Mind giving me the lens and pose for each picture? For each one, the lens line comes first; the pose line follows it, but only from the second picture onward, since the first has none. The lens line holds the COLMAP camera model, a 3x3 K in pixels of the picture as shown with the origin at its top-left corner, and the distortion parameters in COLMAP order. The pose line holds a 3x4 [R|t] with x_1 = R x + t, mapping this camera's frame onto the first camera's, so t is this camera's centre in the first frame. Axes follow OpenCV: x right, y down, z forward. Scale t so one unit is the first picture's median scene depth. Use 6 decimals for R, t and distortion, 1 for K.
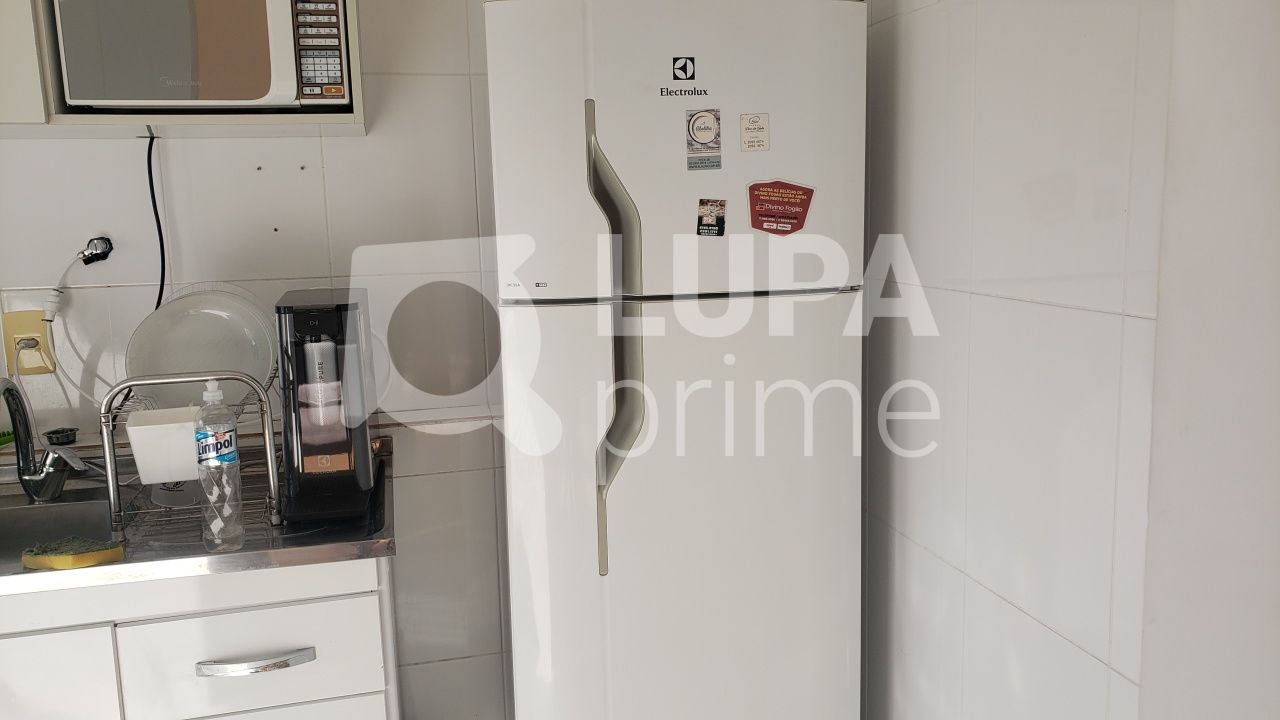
lens RADIAL K [[1028.1, 0, 640.0], [0, 1028.1, 360.0], [0, 0, 1]] dist [0.001607, 0.011044]
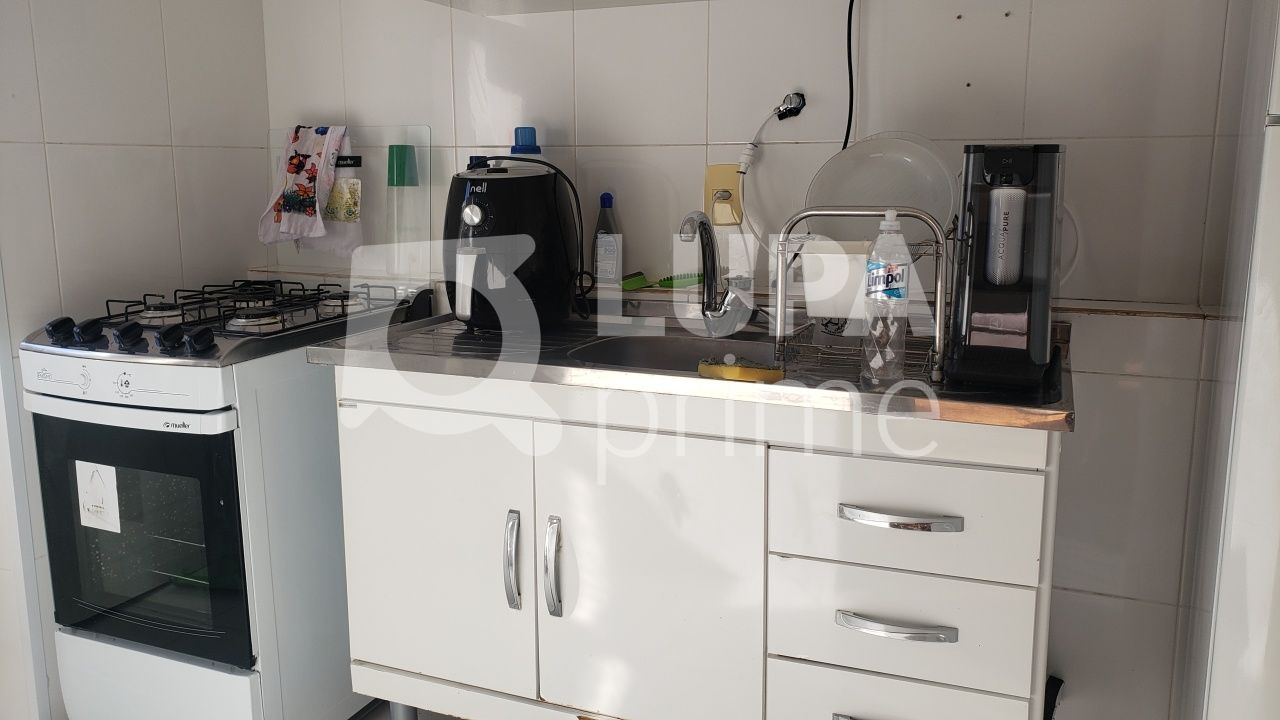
lens RADIAL K [[1015.5, 0, 637.4], [0, 1015.5, 344.7], [0, 0, 1]] dist [0.039182, -0.001320]
pose [[0.814130, 0.121821, -0.567760, -0.056962], [-0.109101, 0.992424, 0.056496, 0.101248], [0.570341, 0.015947, 0.821253, 0.100728]]
